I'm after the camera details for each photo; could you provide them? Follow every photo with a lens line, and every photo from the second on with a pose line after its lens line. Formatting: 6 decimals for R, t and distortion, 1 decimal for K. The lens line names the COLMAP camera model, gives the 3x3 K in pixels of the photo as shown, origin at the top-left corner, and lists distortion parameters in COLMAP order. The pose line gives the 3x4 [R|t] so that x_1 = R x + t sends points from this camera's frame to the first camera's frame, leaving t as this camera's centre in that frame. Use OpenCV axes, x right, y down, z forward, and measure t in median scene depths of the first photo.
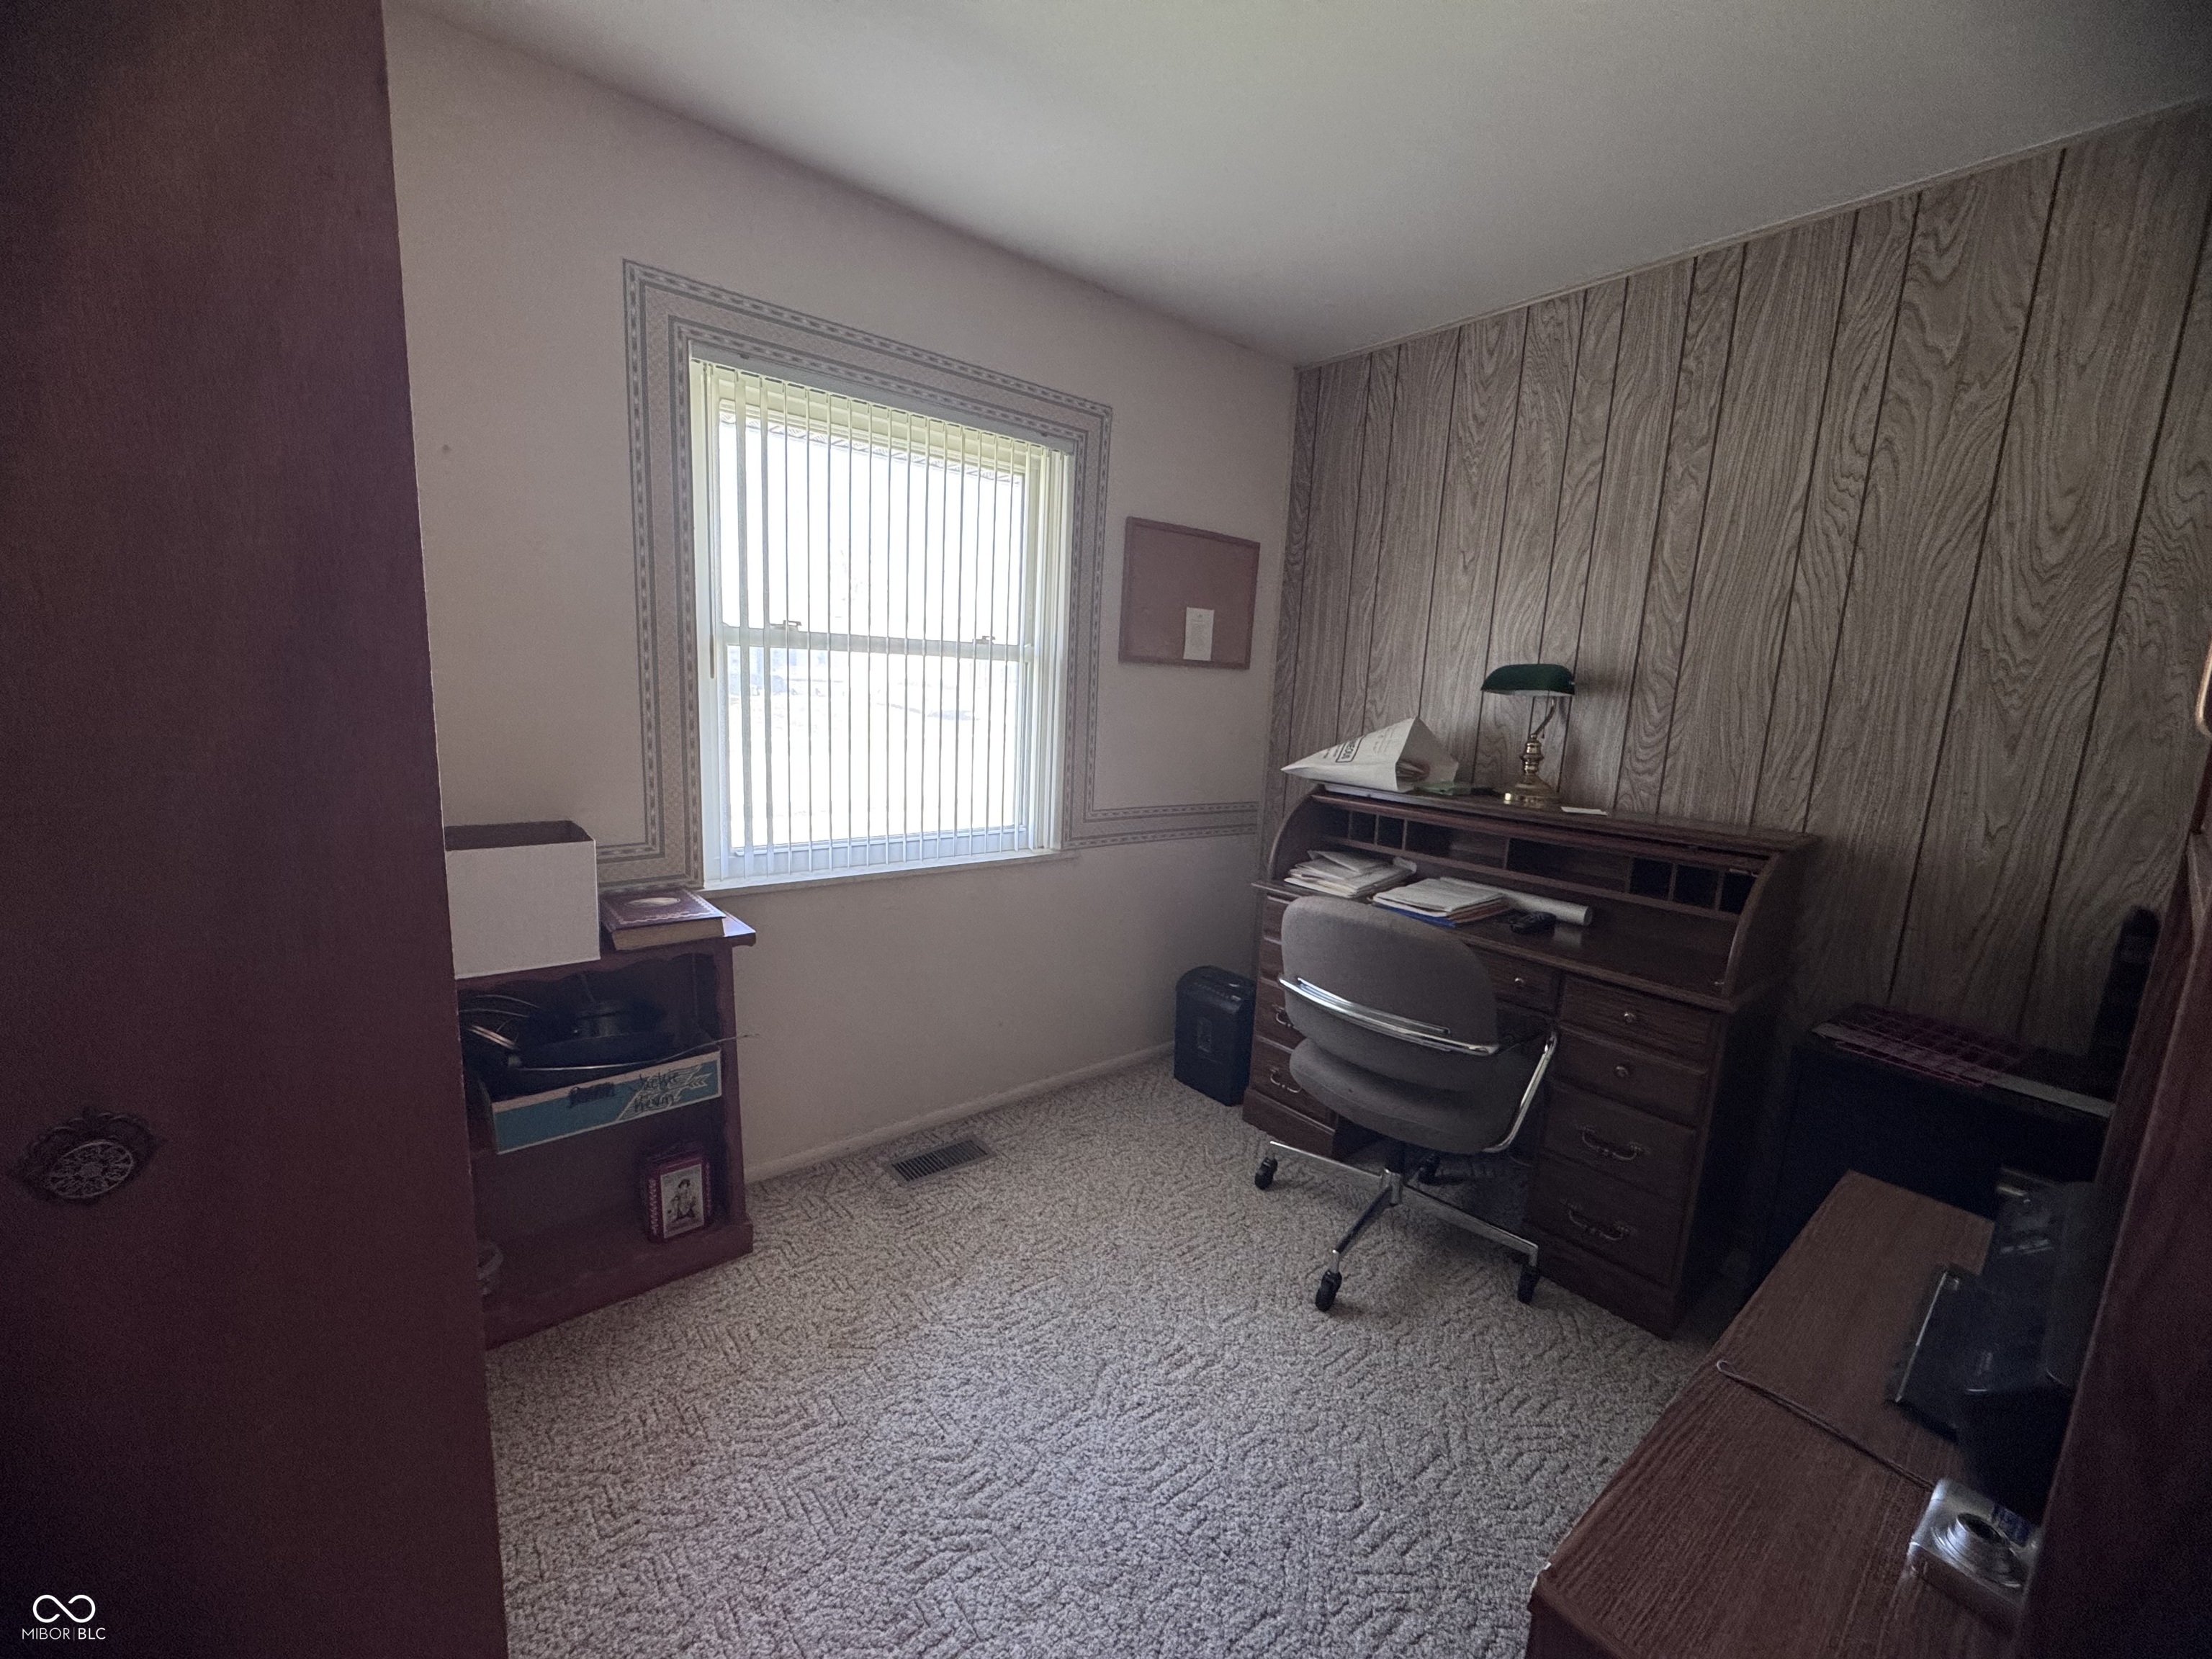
lens RADIAL K [[881.4, 0, 1104.2], [0, 881.4, 830.2], [0, 0, 1]] dist [0.000079, -0.000638]
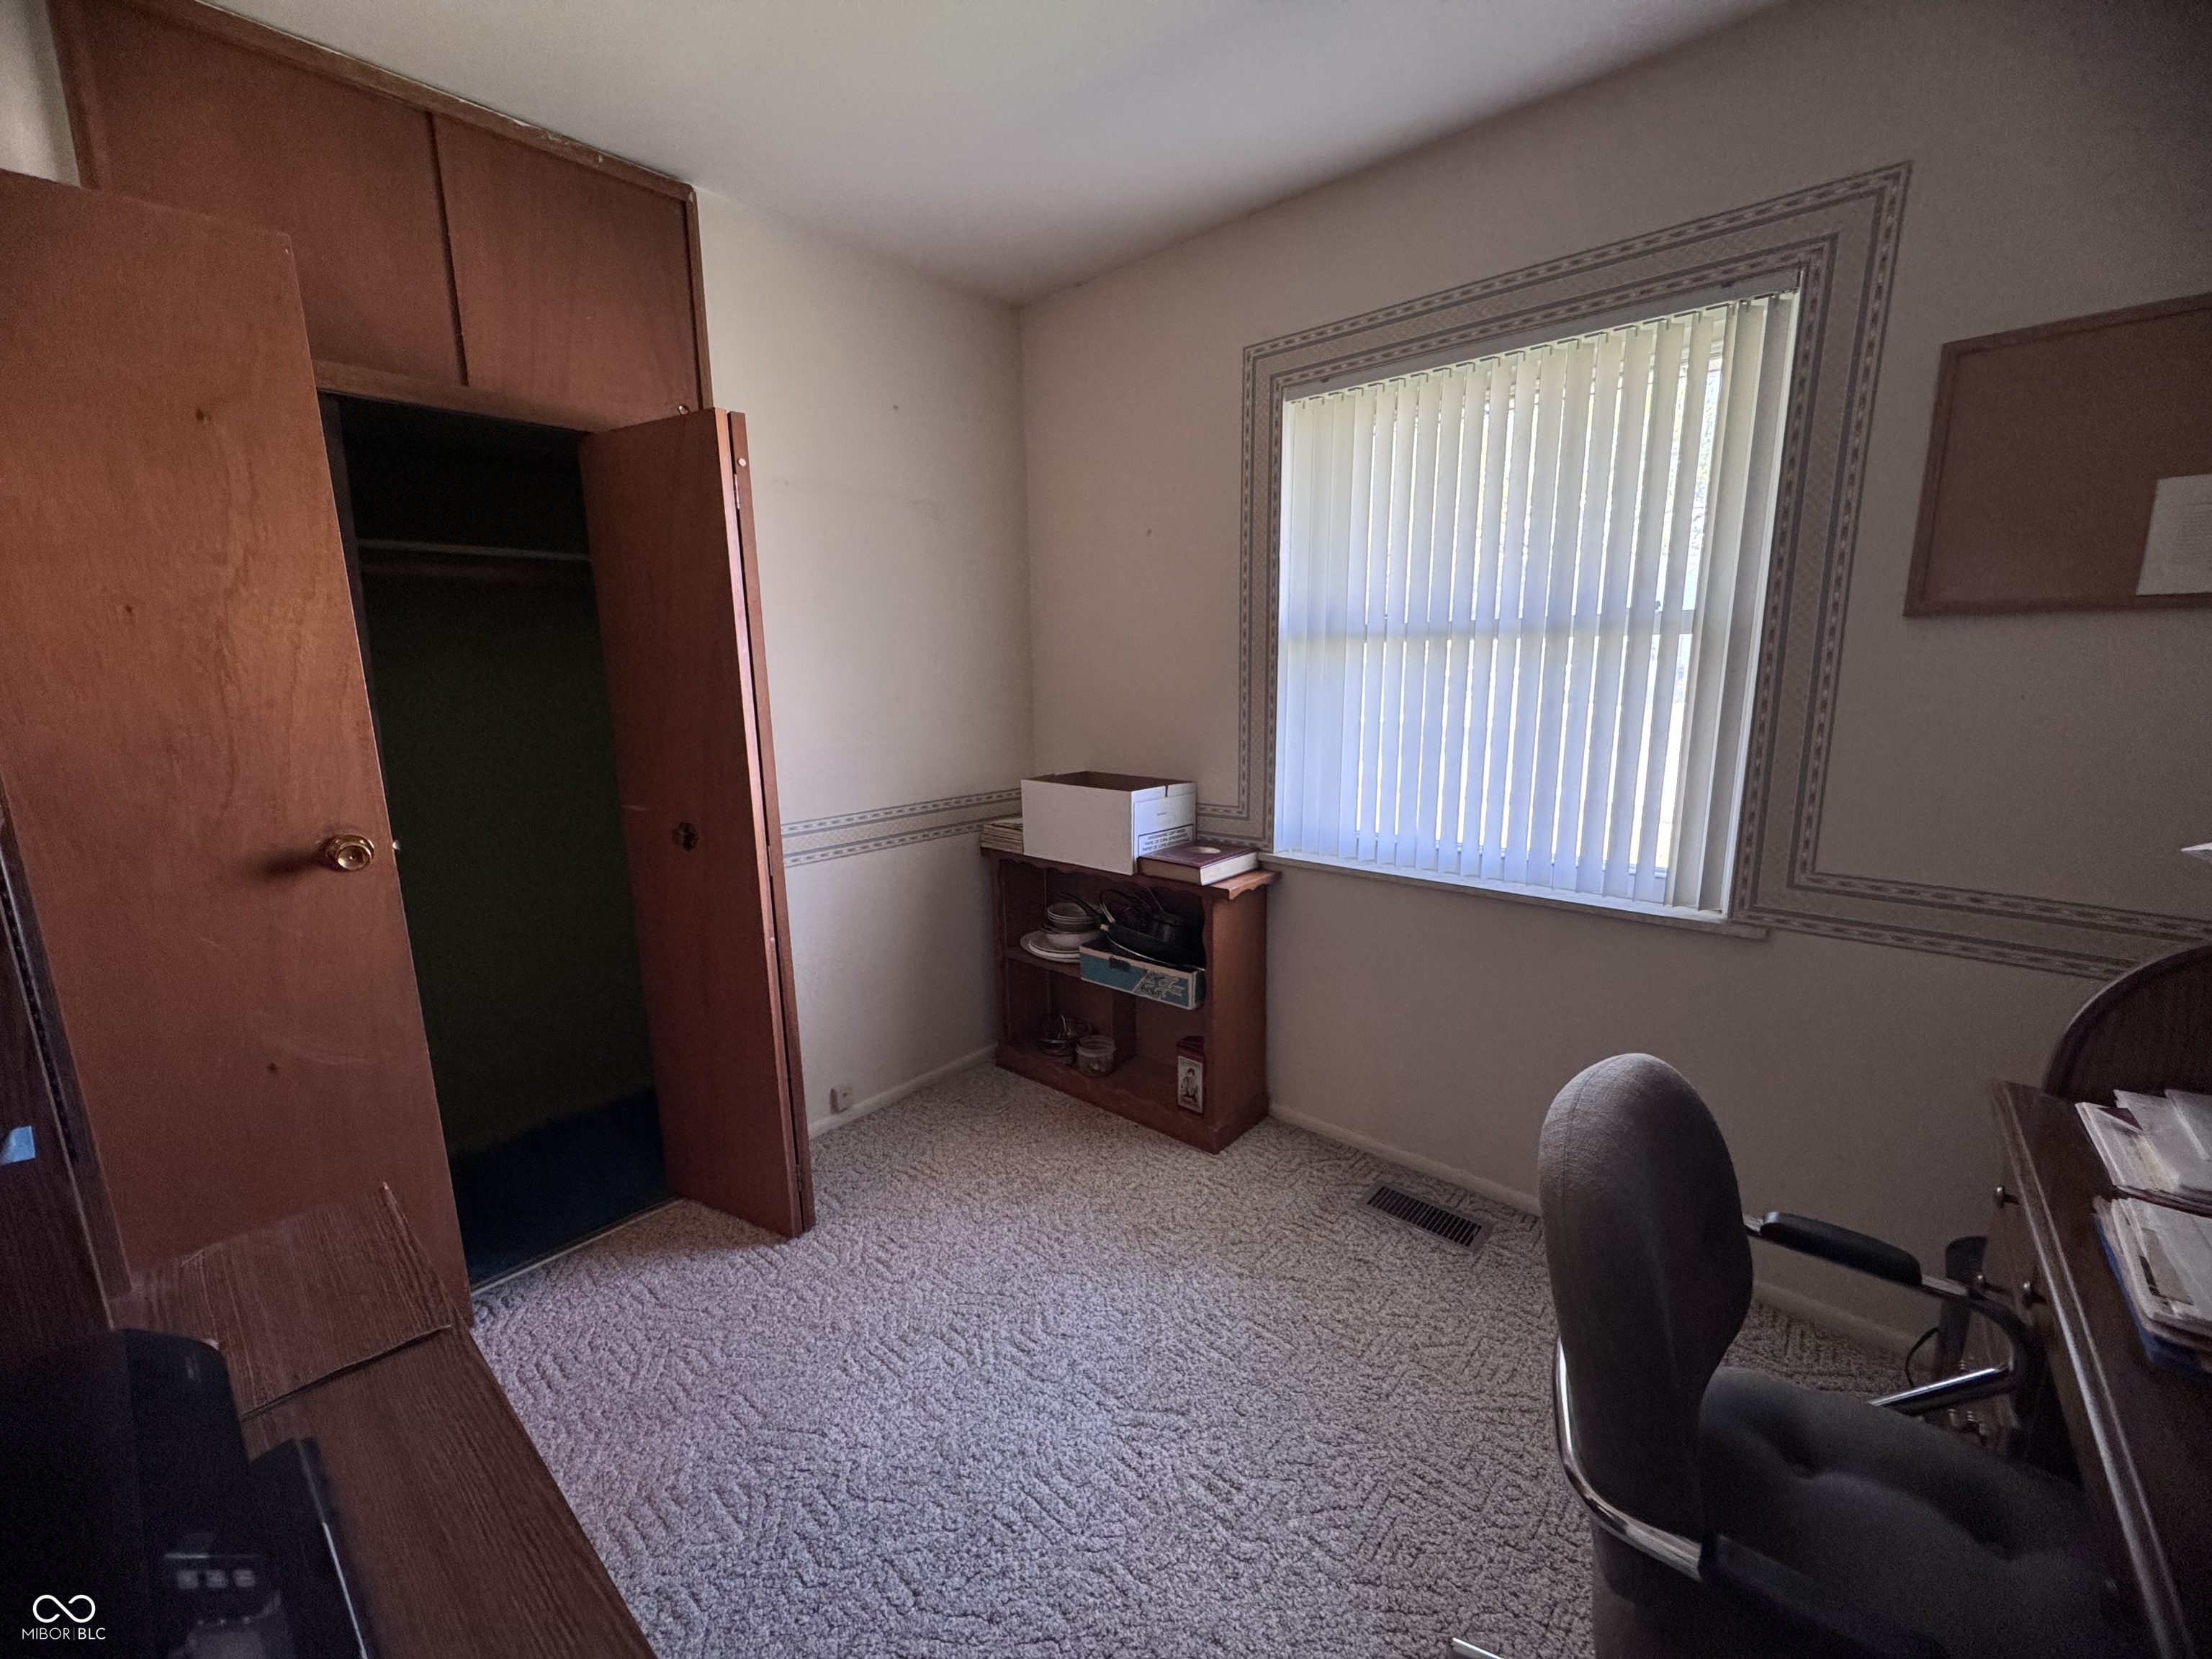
lens RADIAL K [[881.4, 0, 1104.2], [0, 881.4, 828.6], [0, 0, 1]] dist [0.000079, -0.000638]
pose [[0.160778, 0.138763, -0.977188, 0.746039], [-0.141443, 0.983088, 0.116329, -0.081064], [0.976803, 0.119514, 0.177685, 0.640298]]
